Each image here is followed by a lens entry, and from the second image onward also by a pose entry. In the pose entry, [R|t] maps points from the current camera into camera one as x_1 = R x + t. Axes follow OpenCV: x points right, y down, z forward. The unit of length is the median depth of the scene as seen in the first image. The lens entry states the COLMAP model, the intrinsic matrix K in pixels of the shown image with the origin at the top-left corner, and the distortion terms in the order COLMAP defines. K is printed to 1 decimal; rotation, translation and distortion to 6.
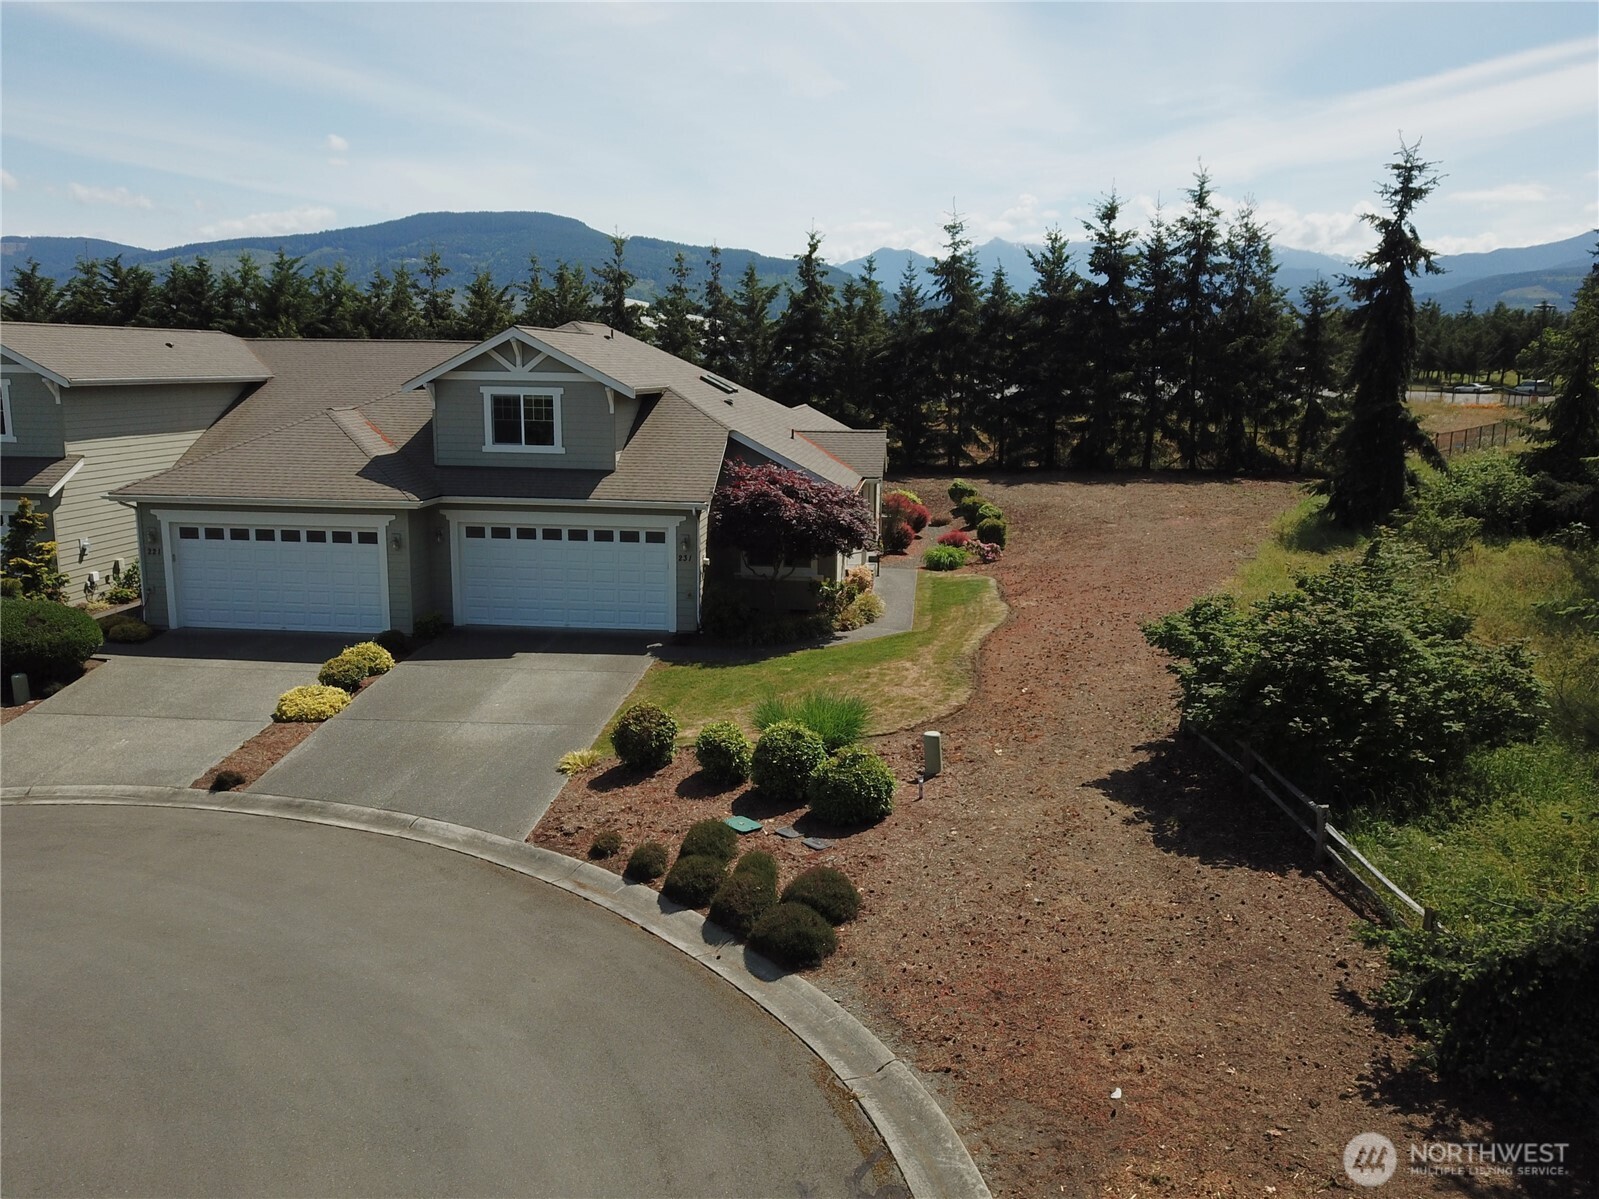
lens RADIAL K [[1304.9, 0, 799.5], [0, 1304.9, 599.5], [0, 0, 1]] dist [0.003477, -0.002280]
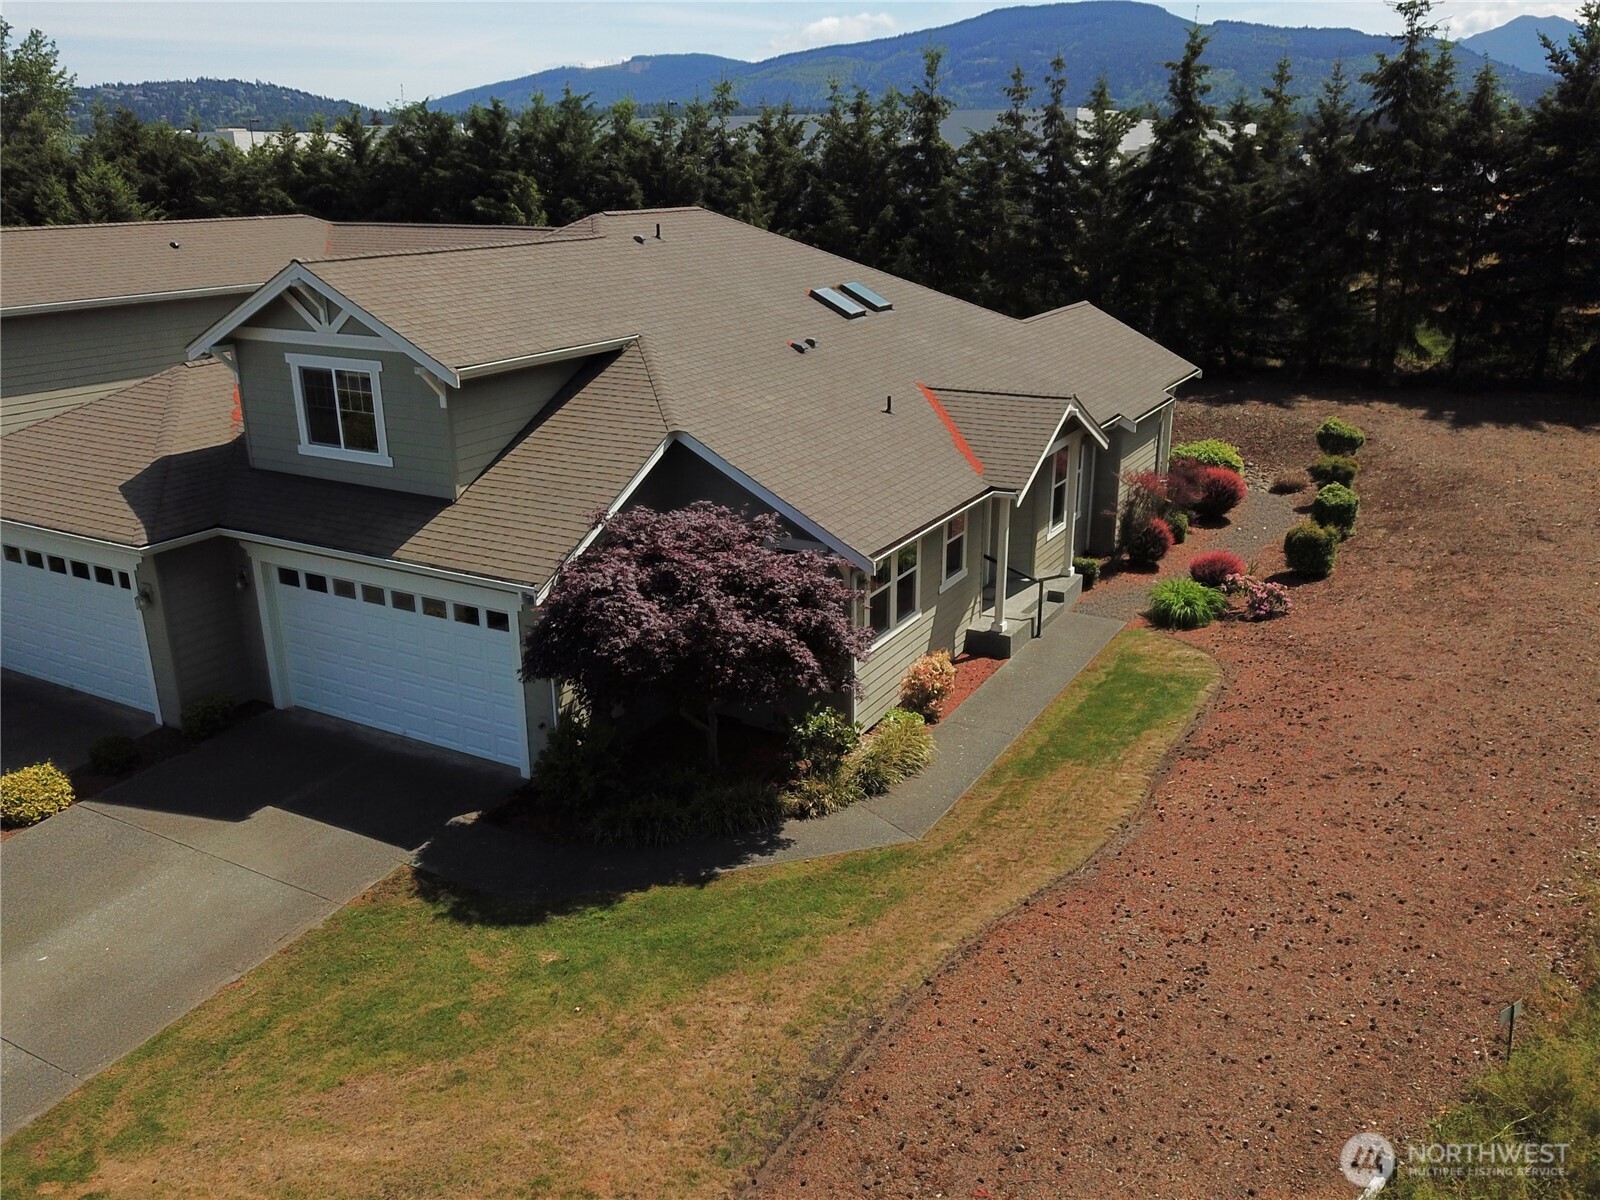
lens RADIAL K [[1333.8, 0, 801.7], [0, 1333.8, 572.3], [0, 0, 1]] dist [-0.000582, -0.000827]
pose [[0.919668, 0.094876, -0.381064, 0.117739], [-0.050000, 0.990769, 0.126006, -0.073900], [0.389501, -0.096830, 0.915922, 0.241340]]
